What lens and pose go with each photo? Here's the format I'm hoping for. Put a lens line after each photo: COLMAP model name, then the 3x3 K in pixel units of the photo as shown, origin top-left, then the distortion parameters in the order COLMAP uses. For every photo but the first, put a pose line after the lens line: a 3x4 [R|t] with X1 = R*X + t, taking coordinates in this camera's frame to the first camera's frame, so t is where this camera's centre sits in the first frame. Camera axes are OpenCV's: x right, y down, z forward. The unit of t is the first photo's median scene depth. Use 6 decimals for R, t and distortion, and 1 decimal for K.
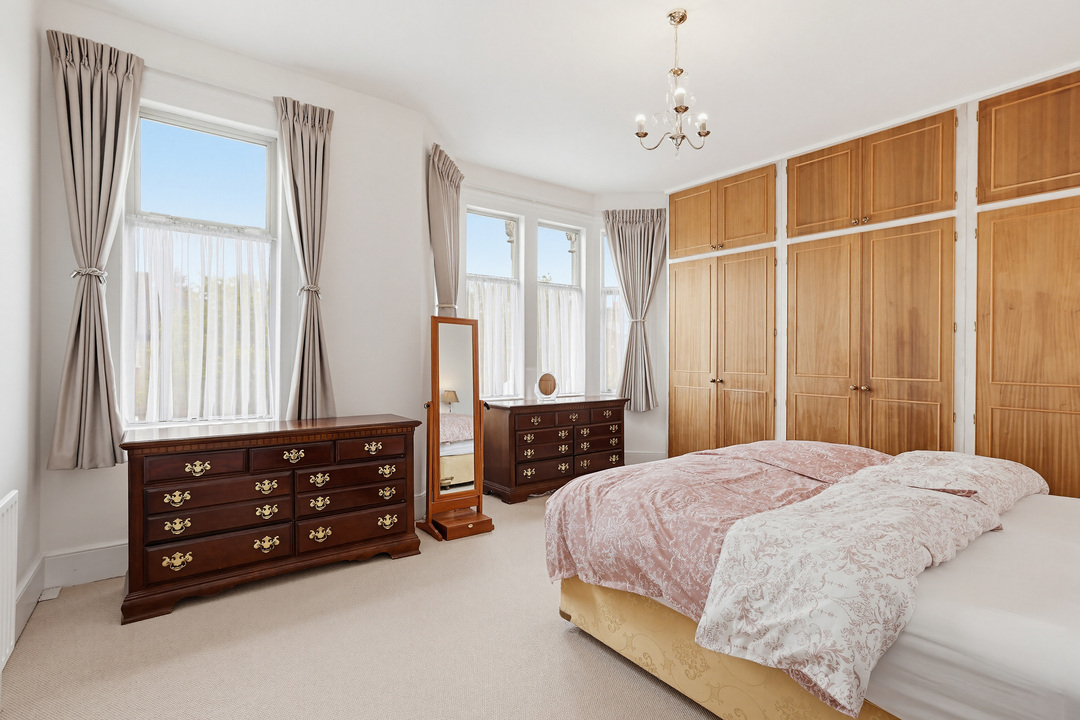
lens RADIAL K [[517.5, 0, 542.1], [0, 517.5, 360.5], [0, 0, 1]] dist [0.021201, 0.002623]
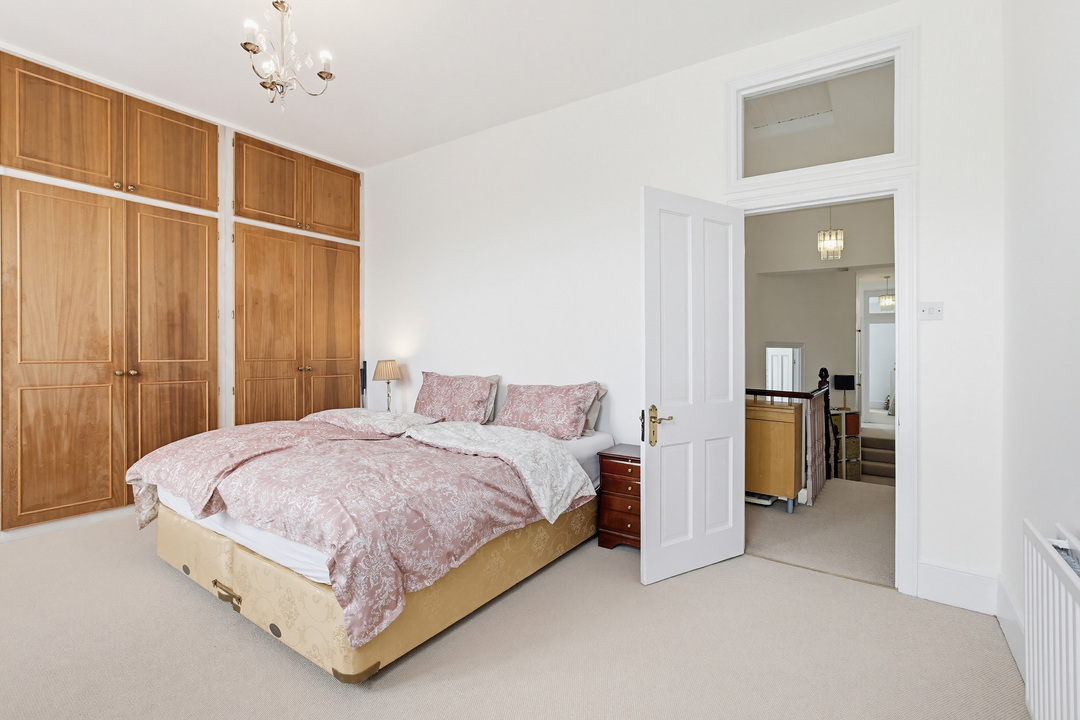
lens RADIAL K [[500.3, 0, 552.0], [0, 500.3, 343.4], [0, 0, 1]] dist [0.004124, 0.003206]
pose [[-0.309438, -0.002152, 0.950917, -0.470290], [-0.003193, 0.999994, 0.001224, -0.001986], [-0.950914, -0.002657, -0.309443, 0.608535]]
